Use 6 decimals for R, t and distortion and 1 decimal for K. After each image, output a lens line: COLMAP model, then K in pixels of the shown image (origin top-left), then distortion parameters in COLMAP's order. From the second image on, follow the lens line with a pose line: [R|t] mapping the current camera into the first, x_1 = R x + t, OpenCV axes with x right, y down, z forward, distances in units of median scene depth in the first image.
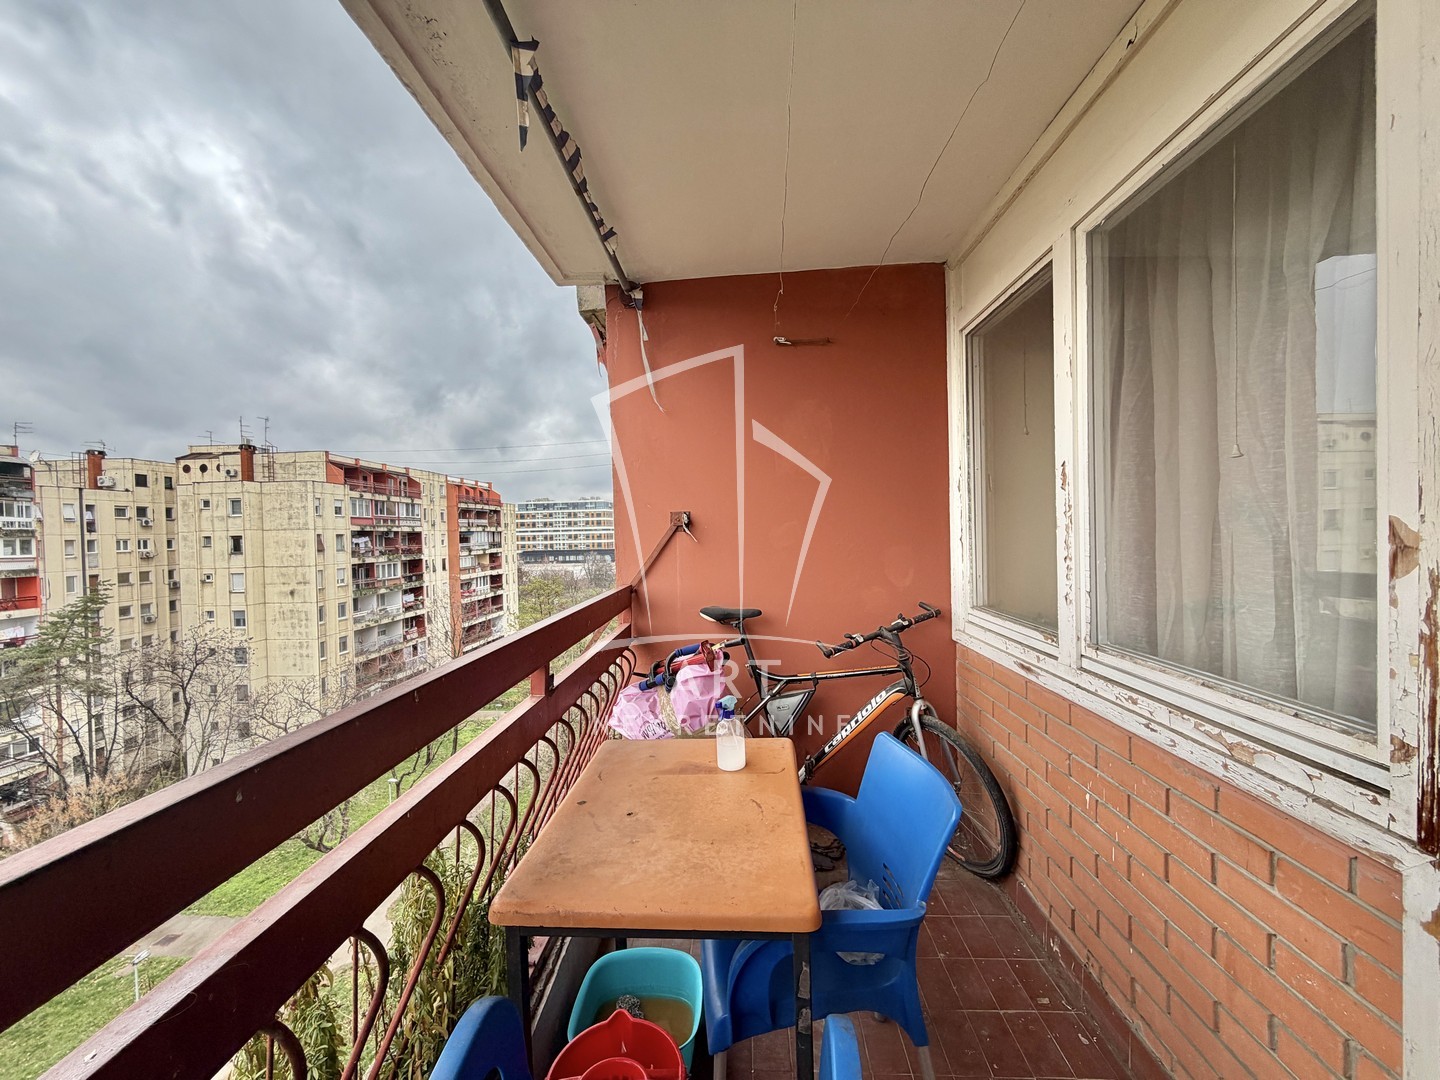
lens RADIAL K [[574.3, 0, 714.0], [0, 574.3, 542.7], [0, 0, 1]] dist [0.000426, -0.000110]
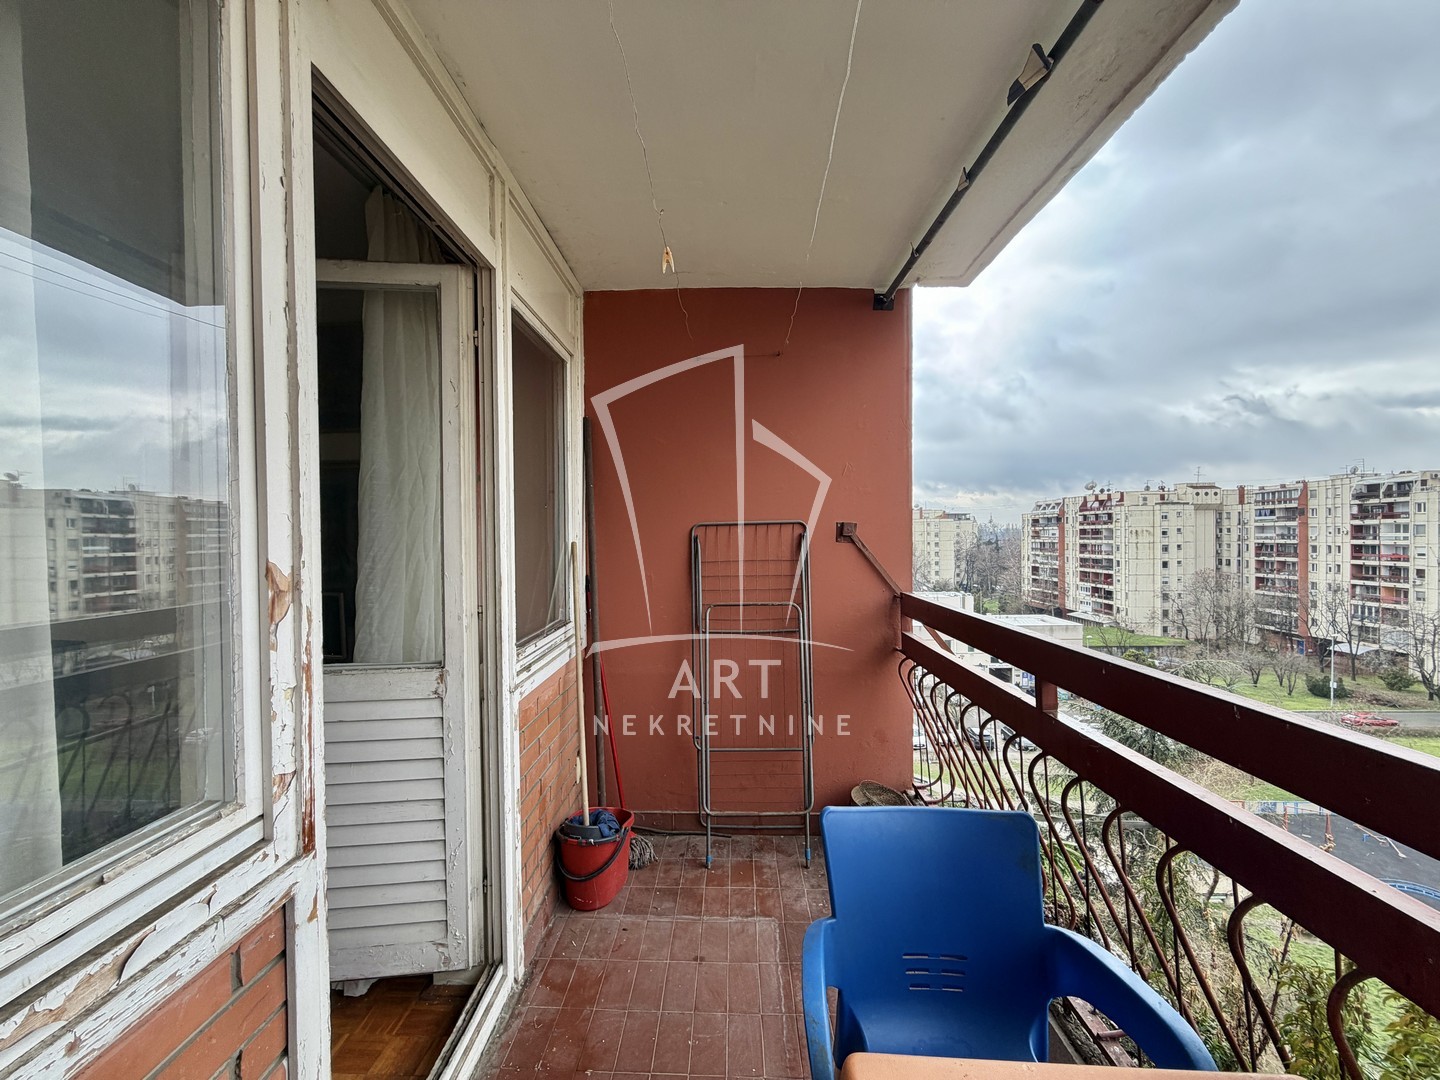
lens RADIAL K [[574.3, 0, 714.0], [0, 574.3, 542.7], [0, 0, 1]] dist [0.000426, -0.000110]
pose [[-0.999143, 0.033907, -0.023737, 0.222454], [0.033244, 0.999061, 0.027792, -0.045843], [0.024657, 0.026979, -0.999332, 1.108507]]
